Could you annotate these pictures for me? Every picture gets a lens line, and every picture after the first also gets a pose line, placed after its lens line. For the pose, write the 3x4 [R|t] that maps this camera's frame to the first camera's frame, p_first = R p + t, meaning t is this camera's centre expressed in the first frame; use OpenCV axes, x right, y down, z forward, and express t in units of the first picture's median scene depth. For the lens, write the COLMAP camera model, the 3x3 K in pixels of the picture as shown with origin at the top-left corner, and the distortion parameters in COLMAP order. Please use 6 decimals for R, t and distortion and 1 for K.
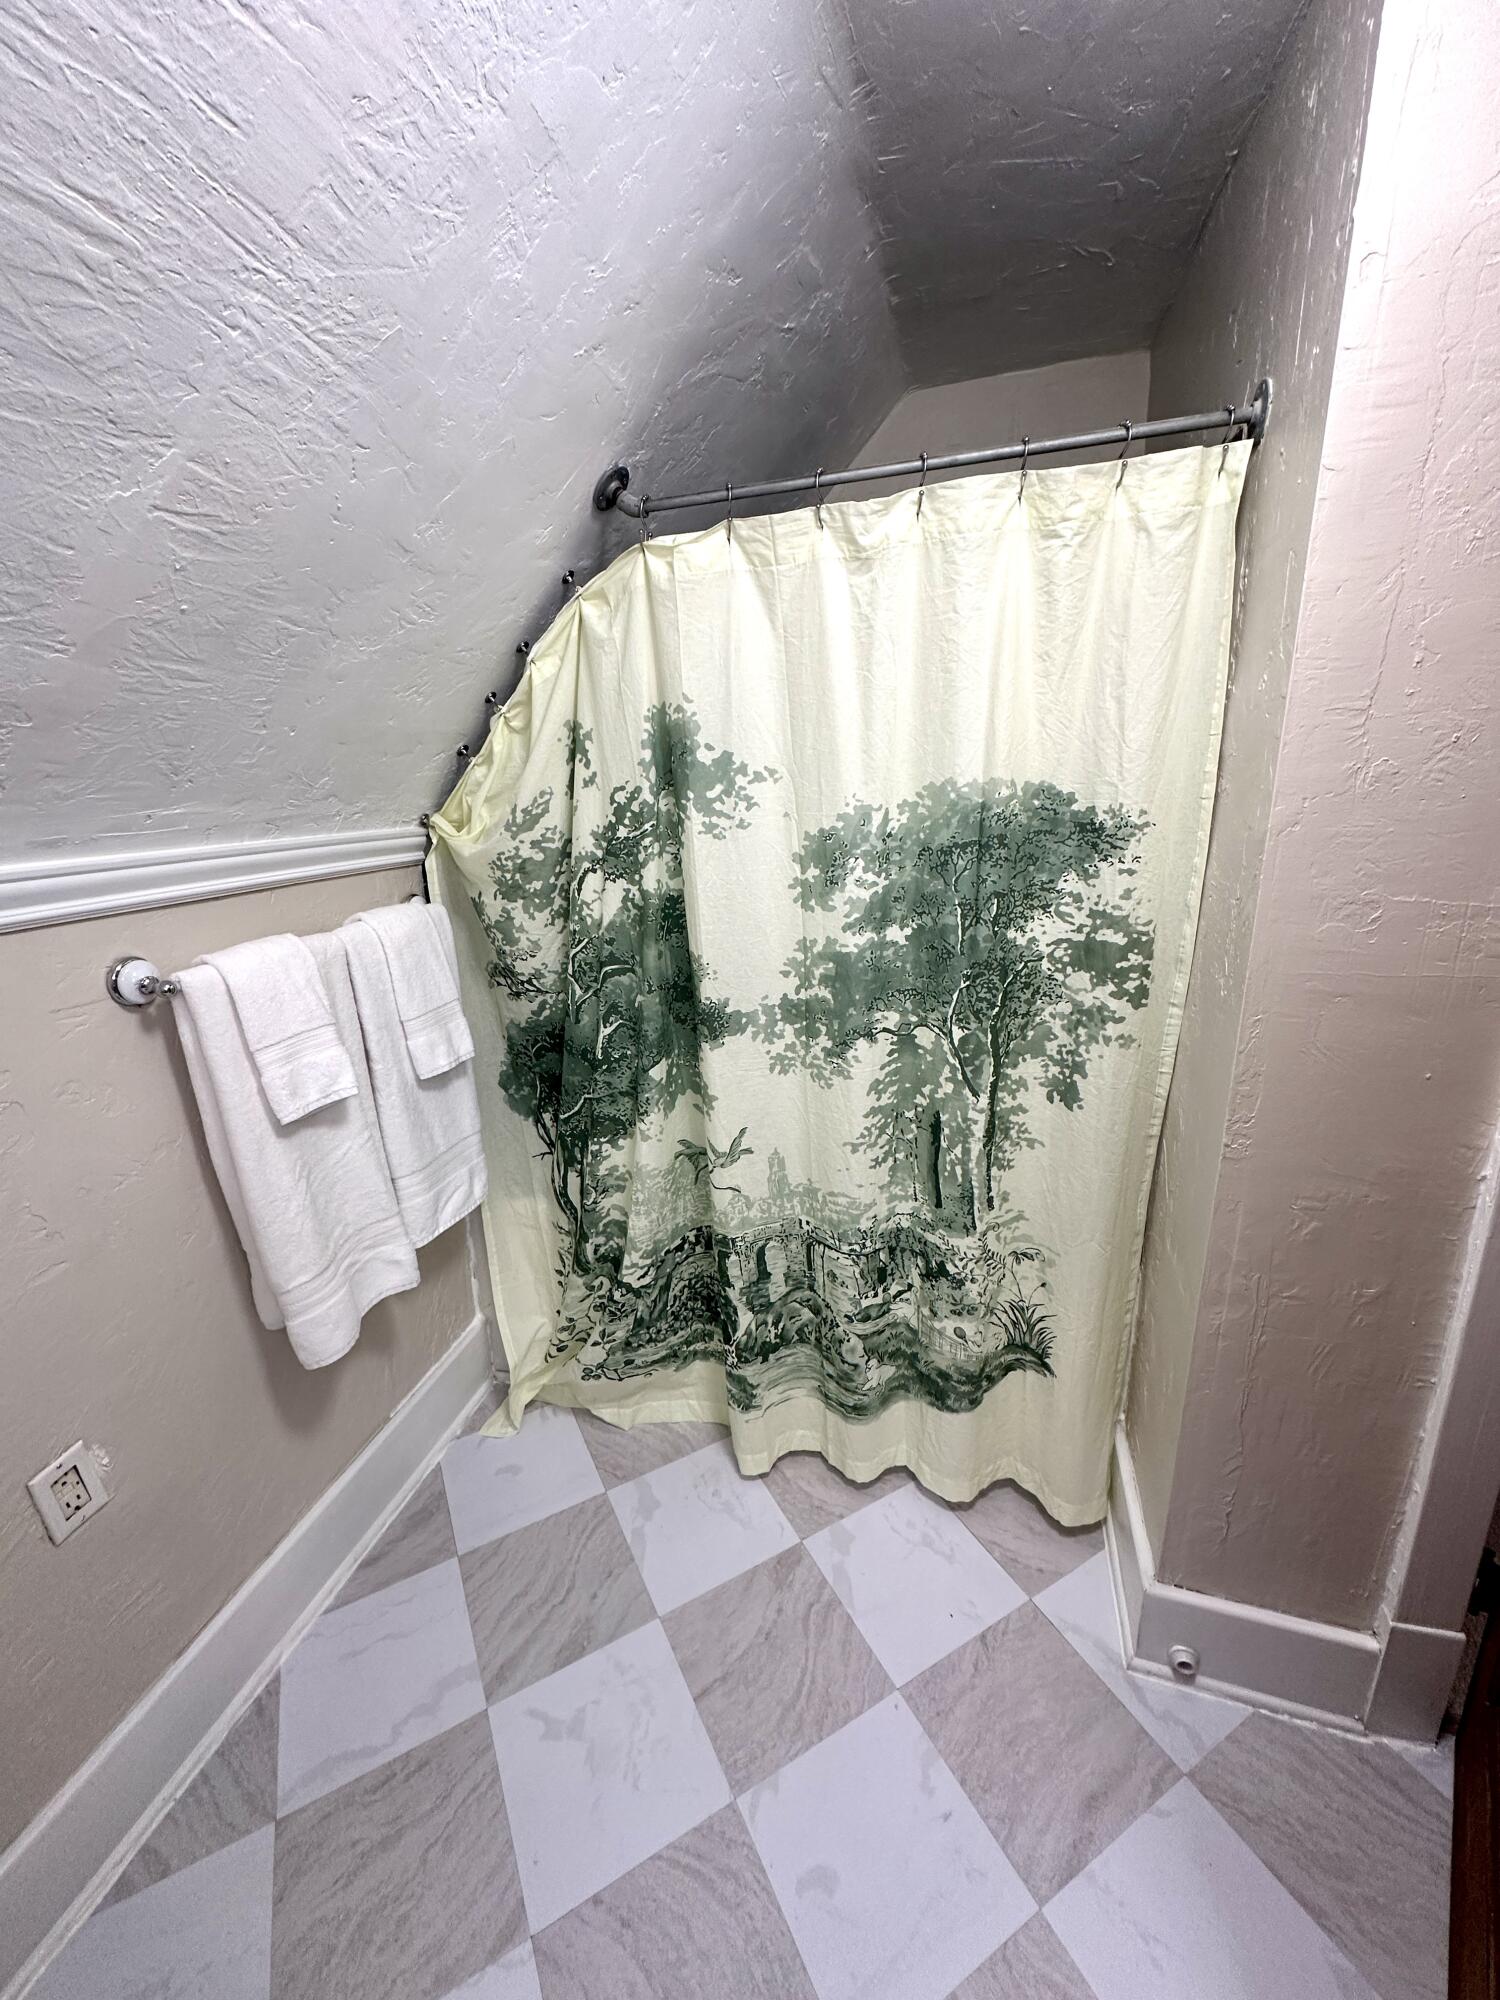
lens RADIAL K [[800.0, 0, 753.8], [0, 800.0, 1005.8], [0, 0, 1]] dist [0.000483, -0.000143]
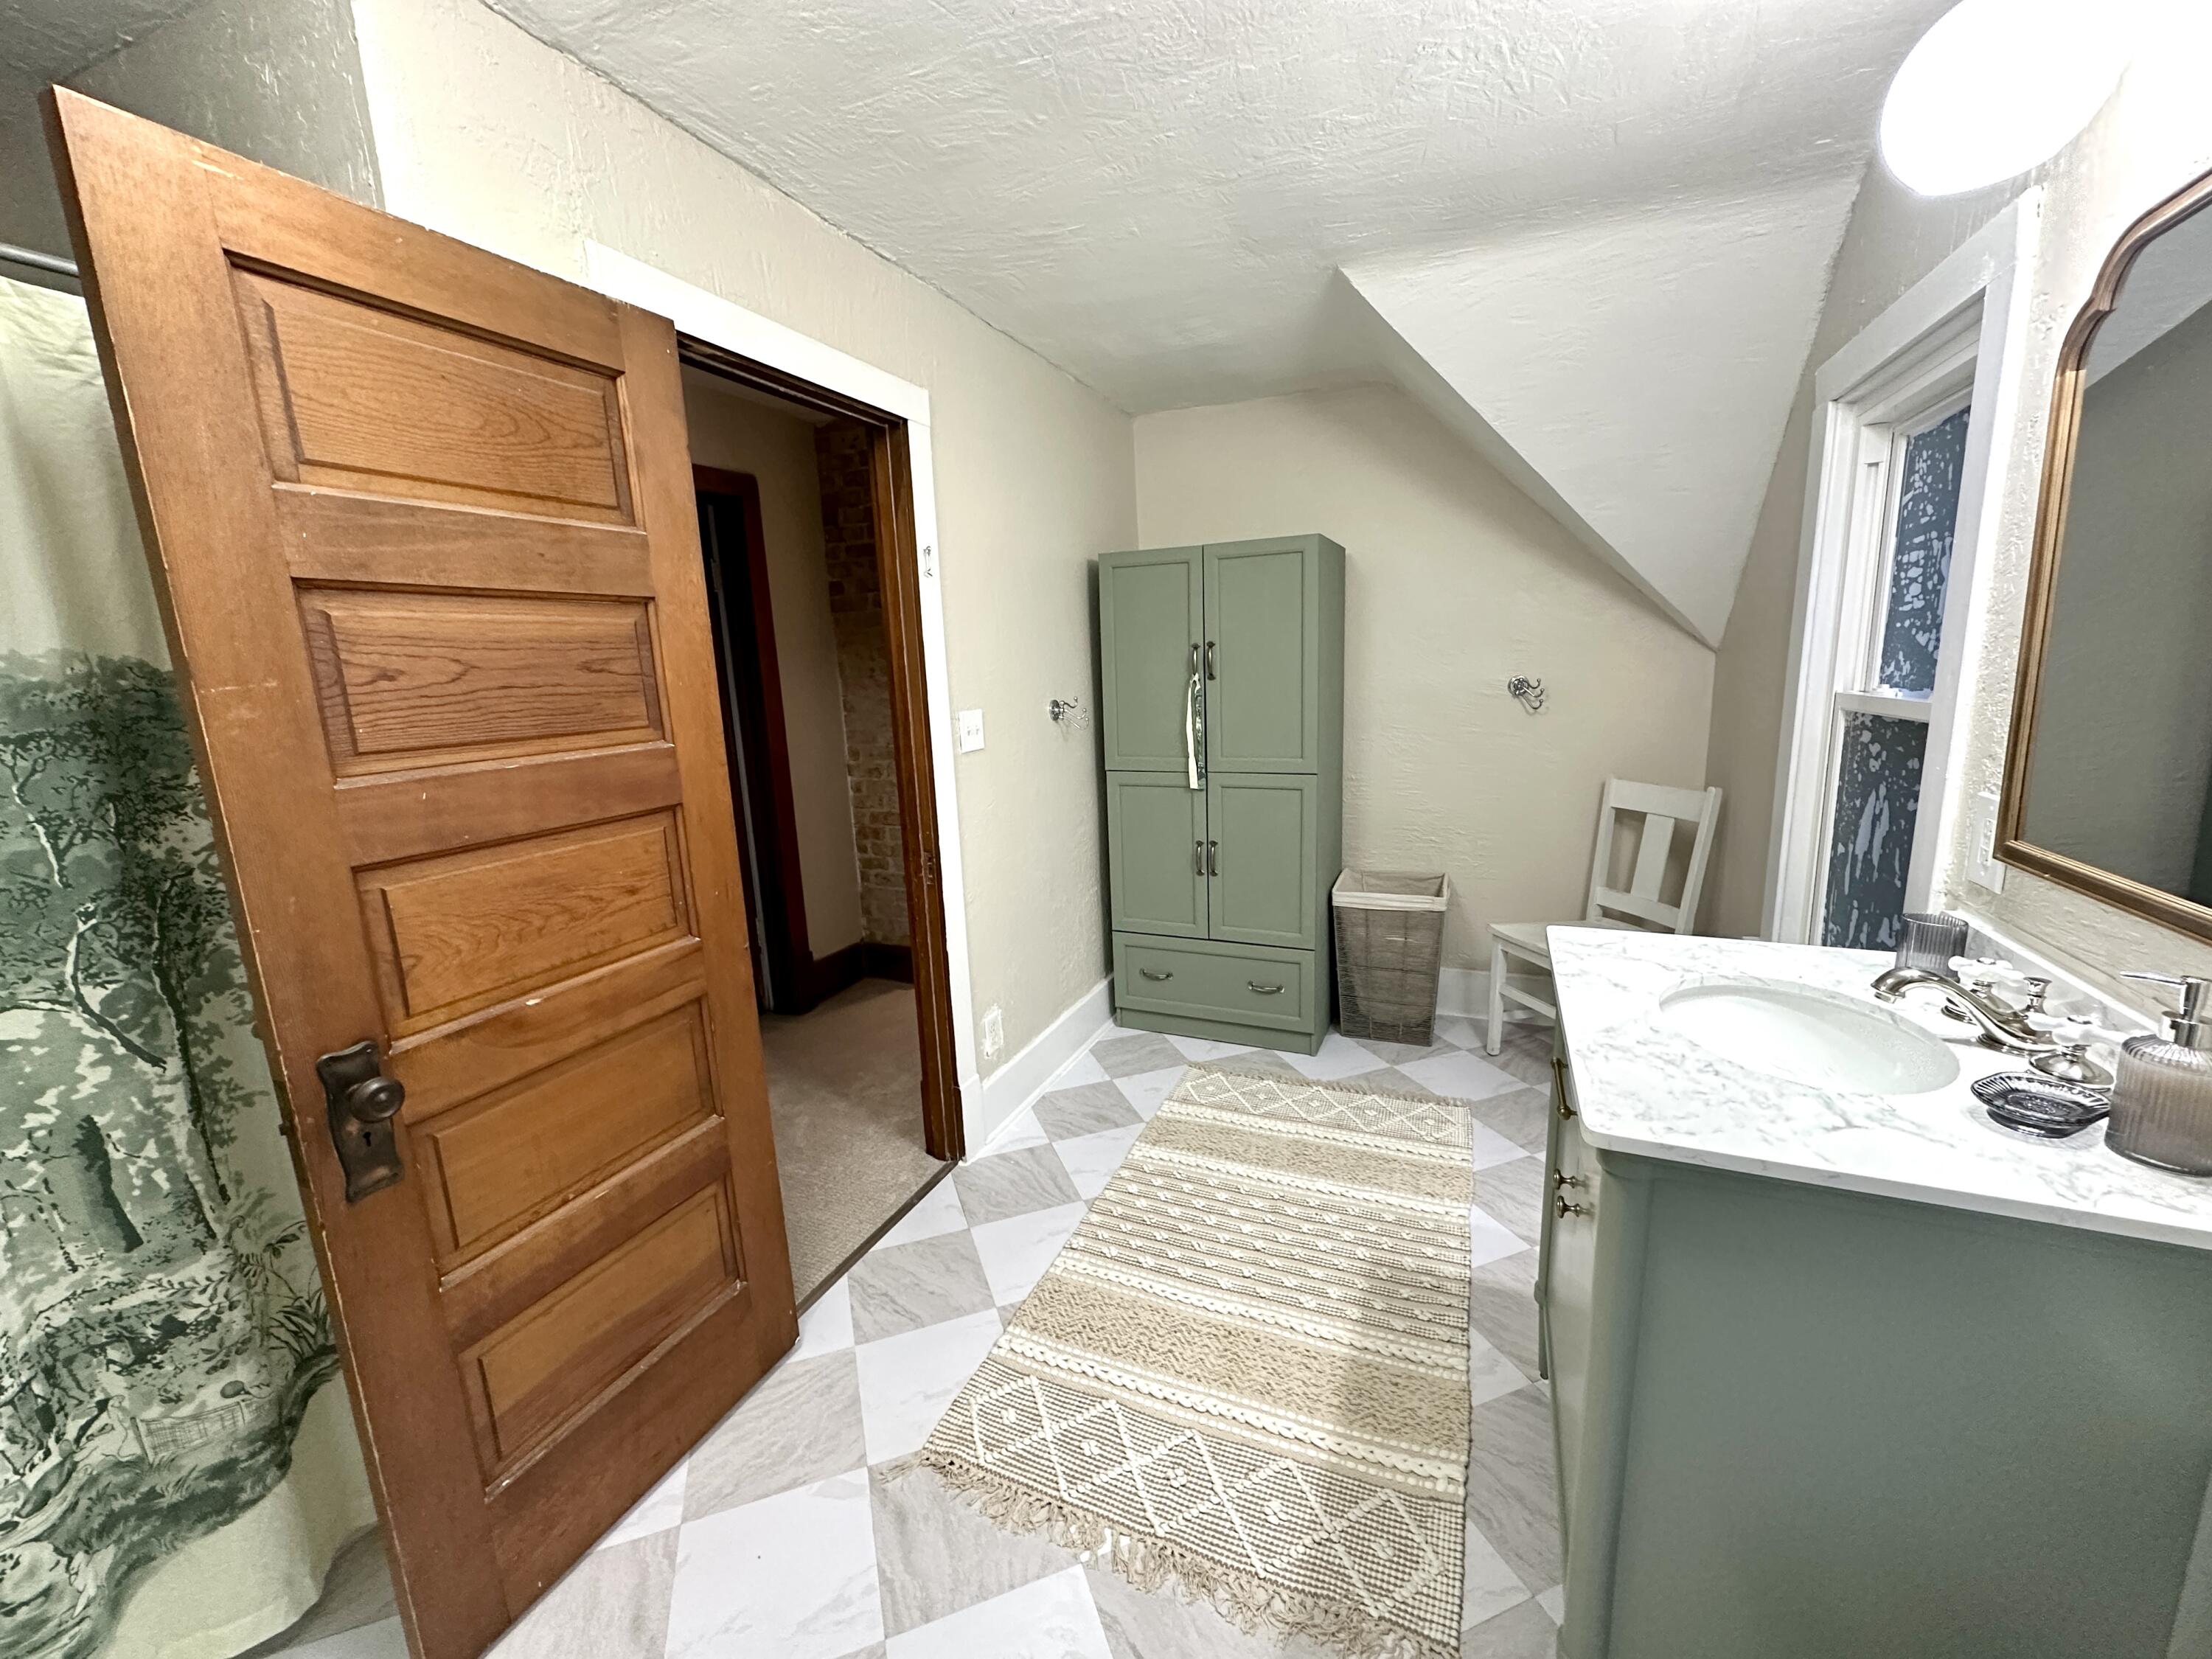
lens RADIAL K [[884.8, 0, 1102.8], [0, 884.8, 835.4], [0, 0, 1]] dist [0.000483, -0.000143]
pose [[0.141774, -0.160229, 0.976845, -0.361664], [0.298832, 0.947701, 0.112078, 0.077813], [-0.943716, 0.276023, 0.182241, -0.046355]]
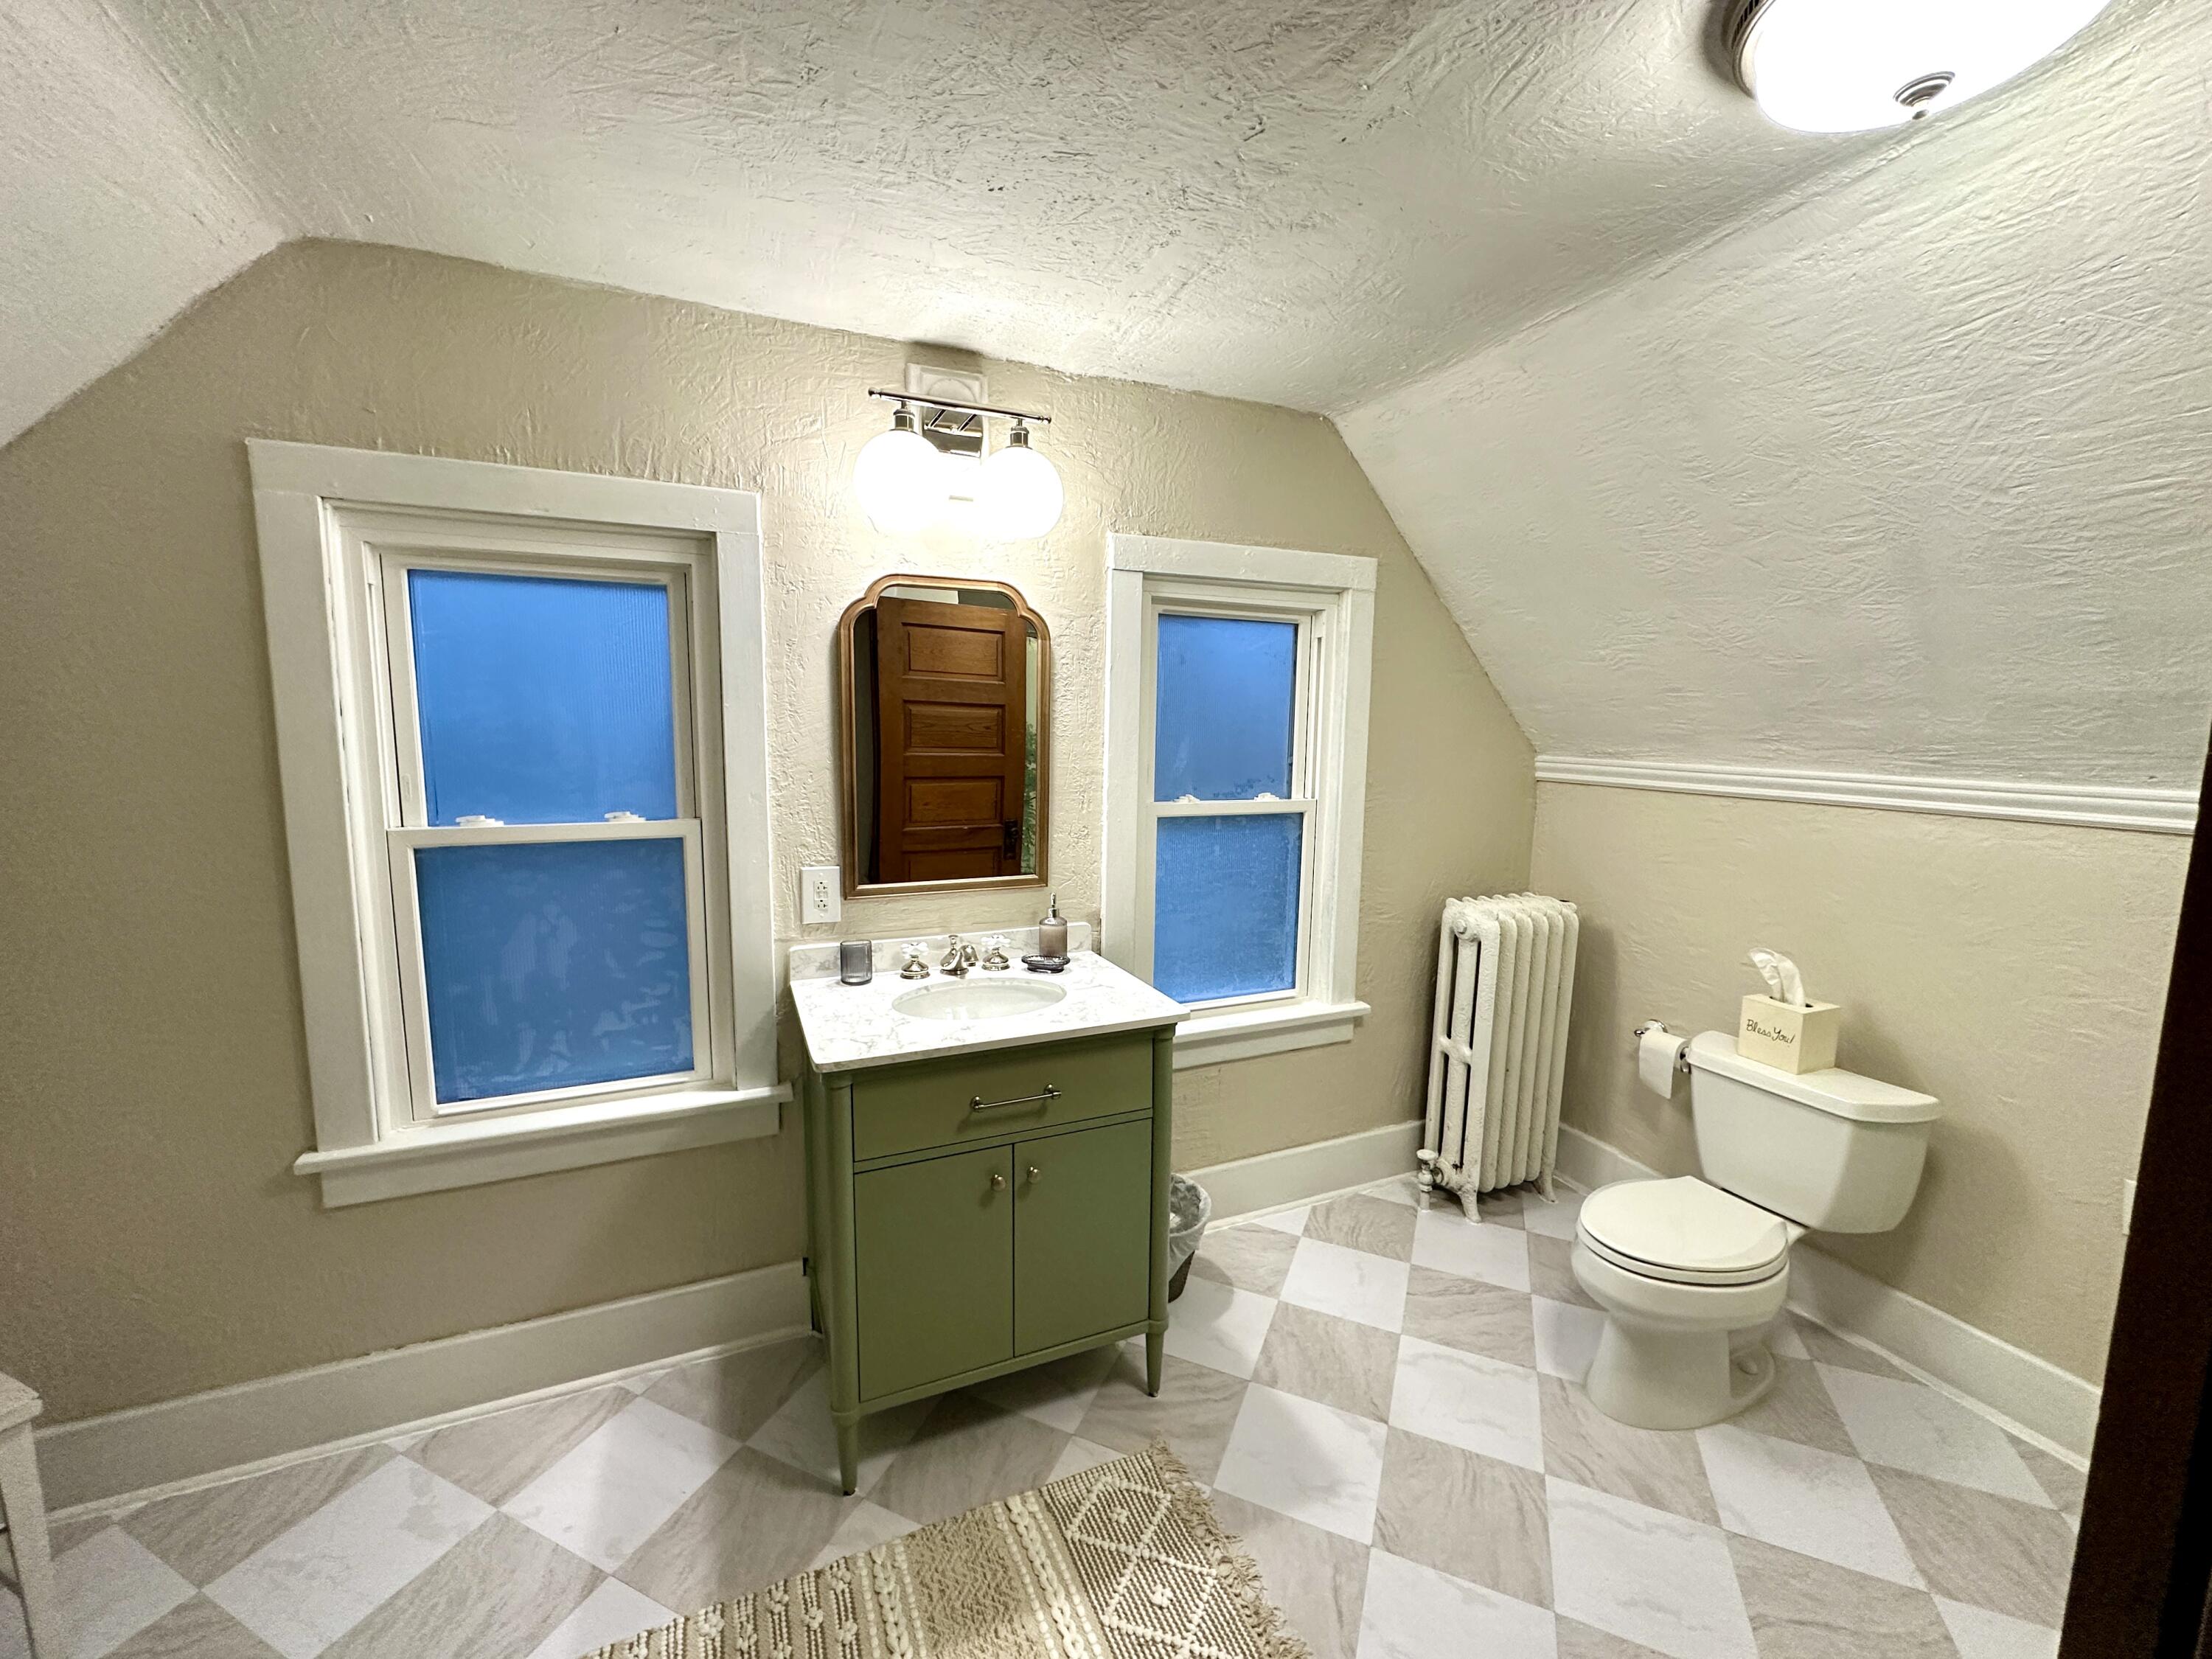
lens RADIAL K [[884.8, 0, 1107.7], [0, 884.8, 832.8], [0, 0, 1]] dist [0.000483, -0.000143]
pose [[-0.773692, 0.099863, -0.625642, 1.510663], [-0.159850, 0.924784, 0.345287, -0.284471], [0.613064, 0.367154, -0.699535, 0.667958]]
